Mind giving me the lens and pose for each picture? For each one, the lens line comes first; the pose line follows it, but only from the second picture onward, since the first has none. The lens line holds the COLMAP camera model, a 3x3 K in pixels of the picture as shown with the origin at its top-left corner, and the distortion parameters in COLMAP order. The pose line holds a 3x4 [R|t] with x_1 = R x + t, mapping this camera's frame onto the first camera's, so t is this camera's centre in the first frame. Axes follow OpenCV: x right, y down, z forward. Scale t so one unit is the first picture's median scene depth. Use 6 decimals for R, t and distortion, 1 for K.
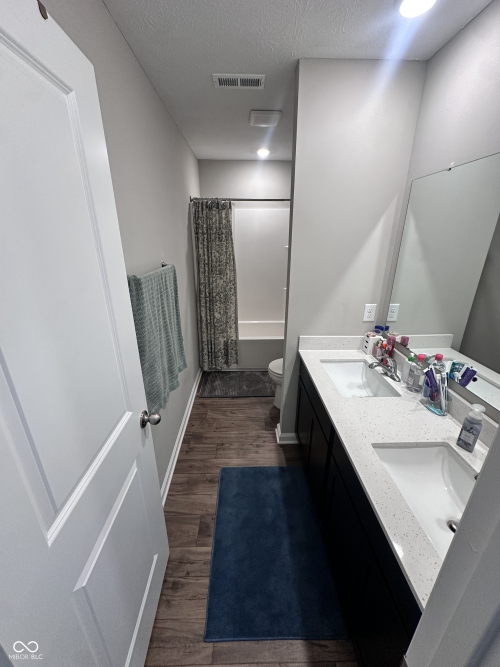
lens RADIAL K [[266.3, 0, 249.2], [0, 266.3, 335.3], [0, 0, 1]] dist [-0.003461, -0.000044]
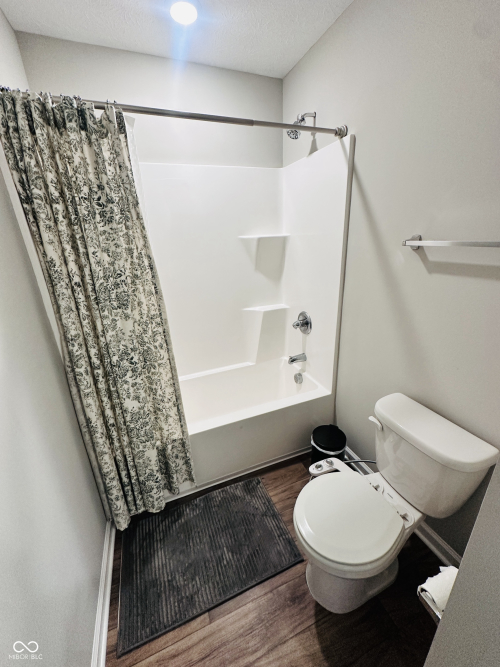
lens RADIAL K [[266.3, 0, 248.7], [0, 266.3, 332.2], [0, 0, 1]] dist [-0.003461, -0.000044]
pose [[0.934588, -0.161341, 0.317041, -0.064944], [0.165011, 0.986171, 0.015433, -0.166327], [-0.315146, 0.037892, 0.948286, 0.565240]]
